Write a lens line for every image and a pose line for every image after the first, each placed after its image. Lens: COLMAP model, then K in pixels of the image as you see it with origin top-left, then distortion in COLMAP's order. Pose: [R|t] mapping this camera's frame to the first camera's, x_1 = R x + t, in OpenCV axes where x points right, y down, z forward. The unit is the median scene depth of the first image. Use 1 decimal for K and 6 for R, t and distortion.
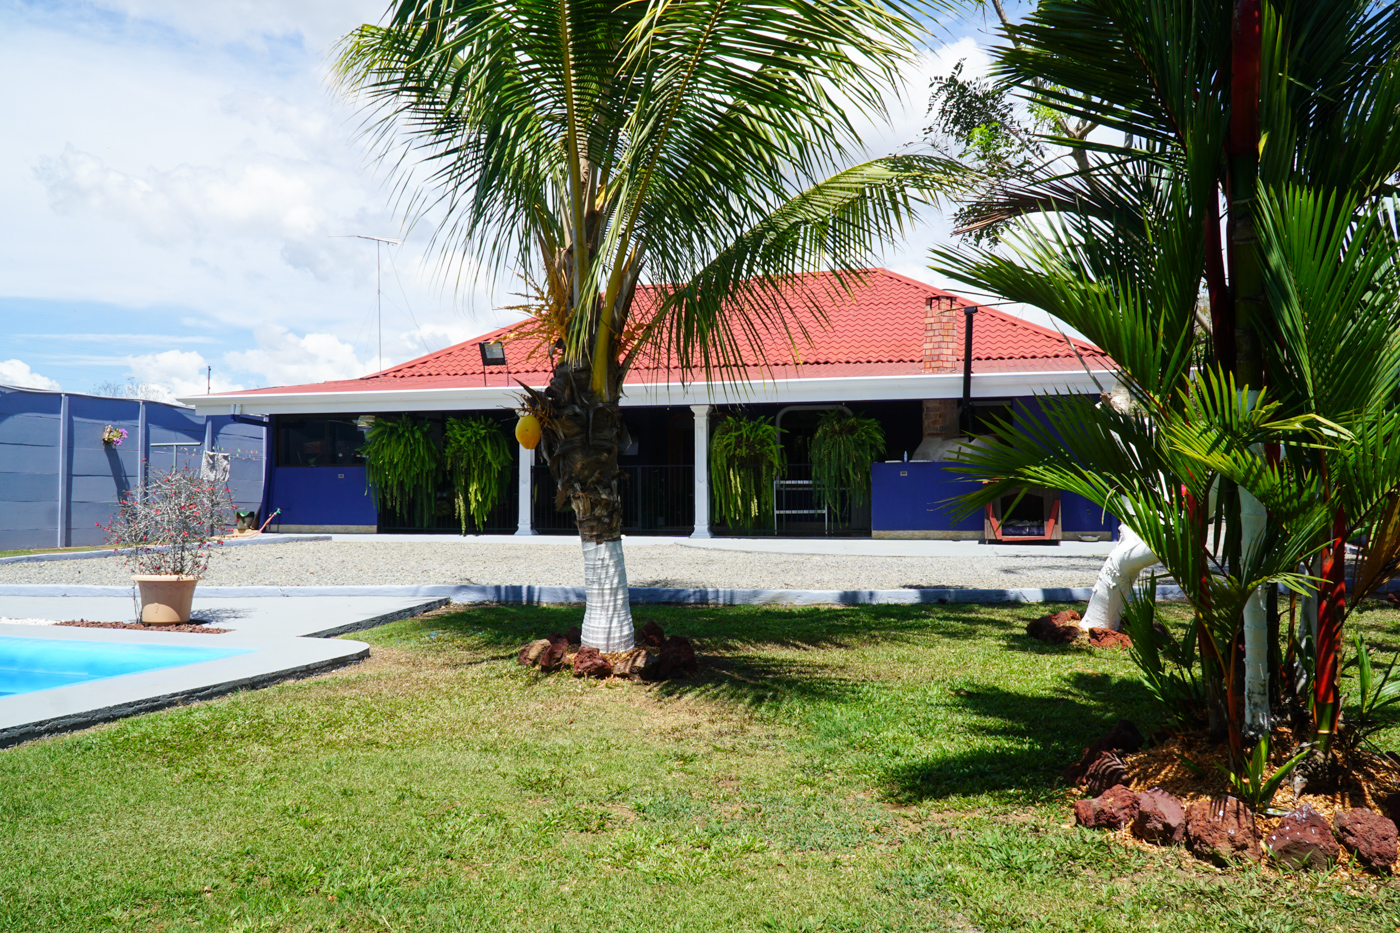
lens RADIAL K [[1125.2, 0, 693.6], [0, 1125.2, 459.3], [0, 0, 1]] dist [0.003791, -0.004481]
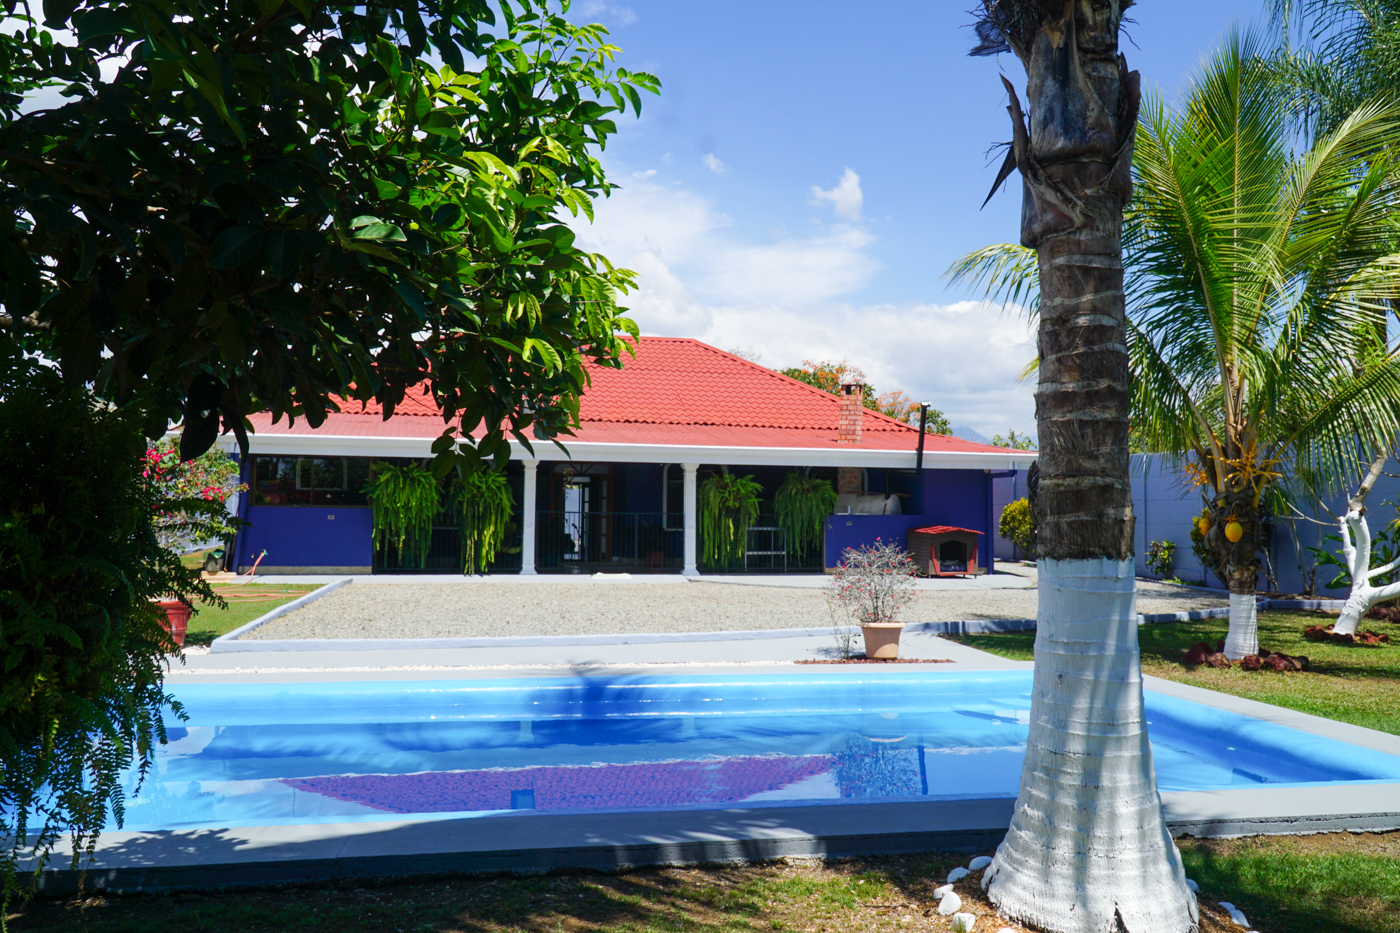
lens RADIAL K [[1125.2, 0, 693.6], [0, 1125.2, 459.3], [0, 0, 1]] dist [0.003791, -0.004481]
pose [[0.903489, 0.029473, 0.427598, -0.502126], [-0.022644, 0.999522, -0.021048, -0.028262], [-0.428013, 0.009335, 0.903724, -0.085711]]
